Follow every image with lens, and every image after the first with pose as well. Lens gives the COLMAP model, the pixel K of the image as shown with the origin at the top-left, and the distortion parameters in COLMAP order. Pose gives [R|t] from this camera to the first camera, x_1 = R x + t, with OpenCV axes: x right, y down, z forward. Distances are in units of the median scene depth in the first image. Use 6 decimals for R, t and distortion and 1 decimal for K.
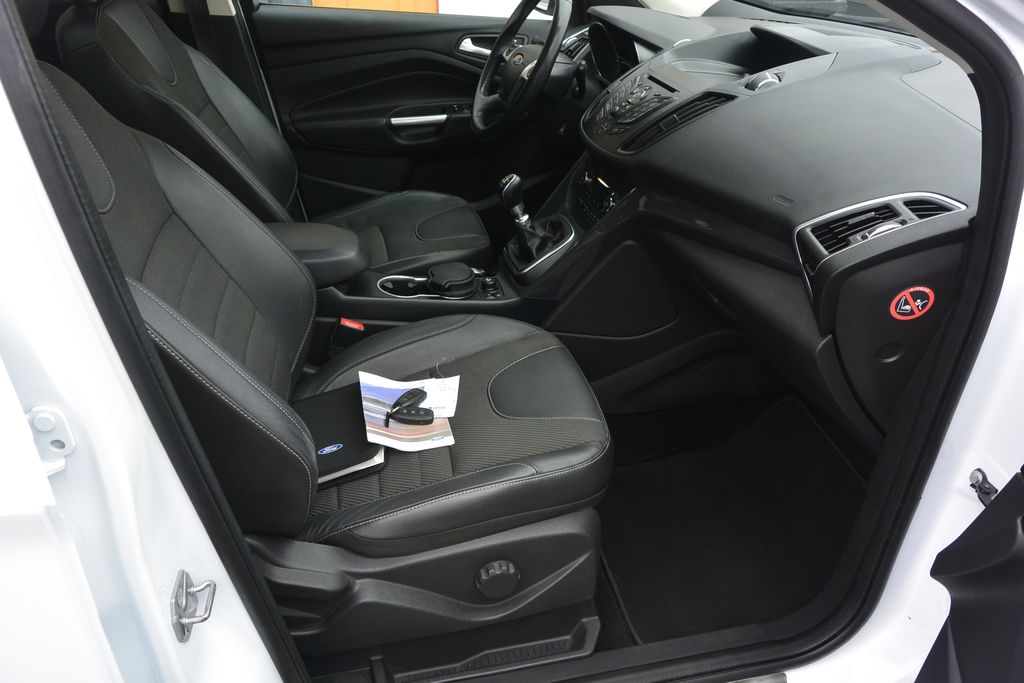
lens RADIAL K [[777.7, 0, 506.2], [0, 777.7, 341.8], [0, 0, 1]] dist [-0.004798, 0.002063]
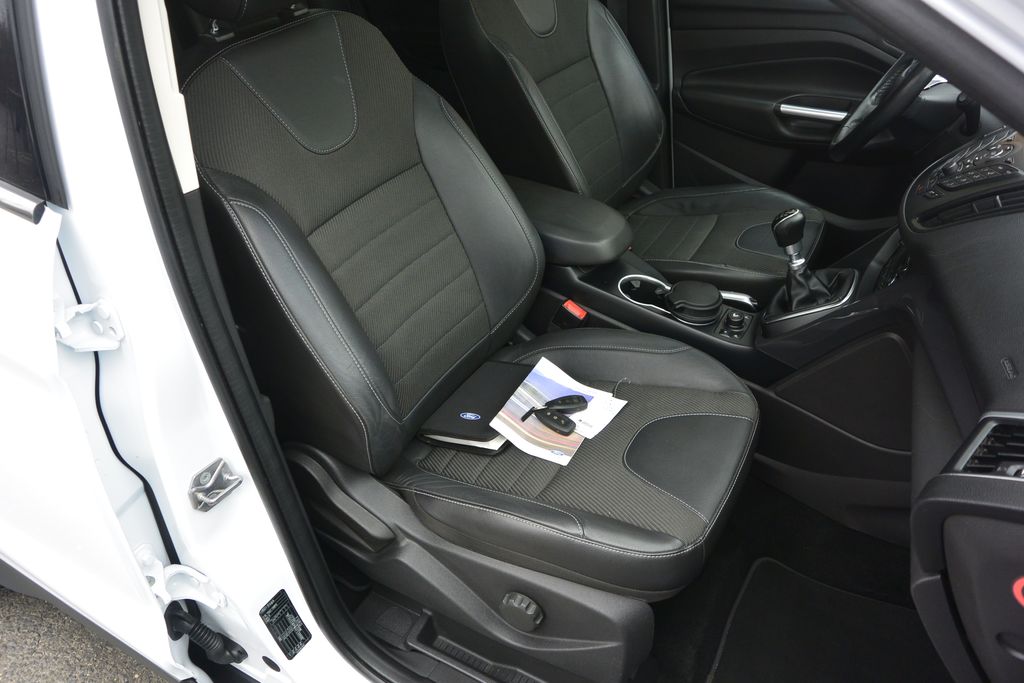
lens RADIAL K [[777.7, 0, 506.2], [0, 777.7, 341.8], [0, 0, 1]] dist [-0.004798, 0.002063]
pose [[0.751373, 0.371886, -0.545104, 0.316593], [-0.323769, 0.927567, 0.186530, -0.152924], [0.574988, 0.036334, 0.817354, 0.150749]]
